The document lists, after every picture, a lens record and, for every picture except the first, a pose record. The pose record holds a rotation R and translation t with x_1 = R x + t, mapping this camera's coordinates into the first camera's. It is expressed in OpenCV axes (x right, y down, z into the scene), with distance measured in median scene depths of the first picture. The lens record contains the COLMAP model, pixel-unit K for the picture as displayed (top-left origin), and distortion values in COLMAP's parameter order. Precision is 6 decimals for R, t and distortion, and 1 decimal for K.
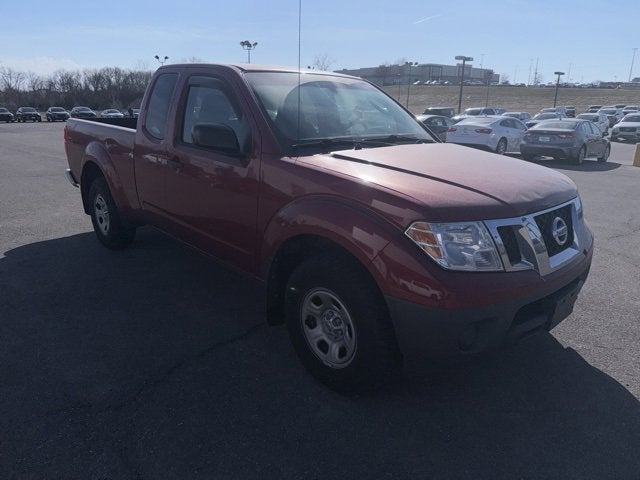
lens RADIAL K [[459.0, 0, 322.0], [0, 459.0, 232.6], [0, 0, 1]] dist [0.045511, -0.059113]
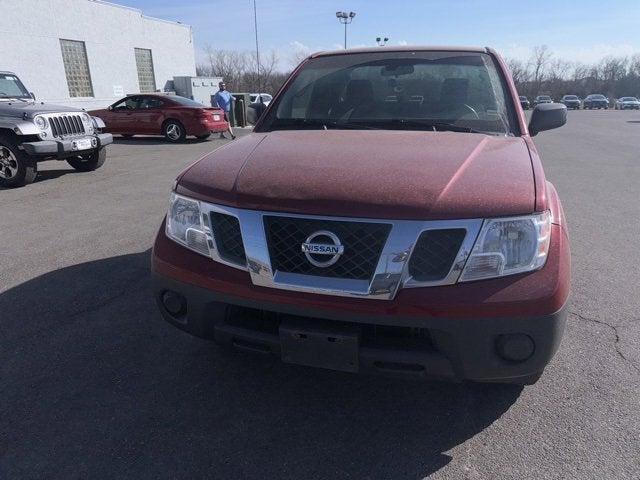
lens RADIAL K [[449.6, 0, 325.6], [0, 449.6, 236.7], [0, 0, 1]] dist [0.038136, -0.047578]
pose [[0.514684, 0.244527, -0.821771, 0.531536], [-0.213025, 0.964883, 0.153692, -0.064995], [0.830494, 0.095955, 0.548700, 0.287308]]
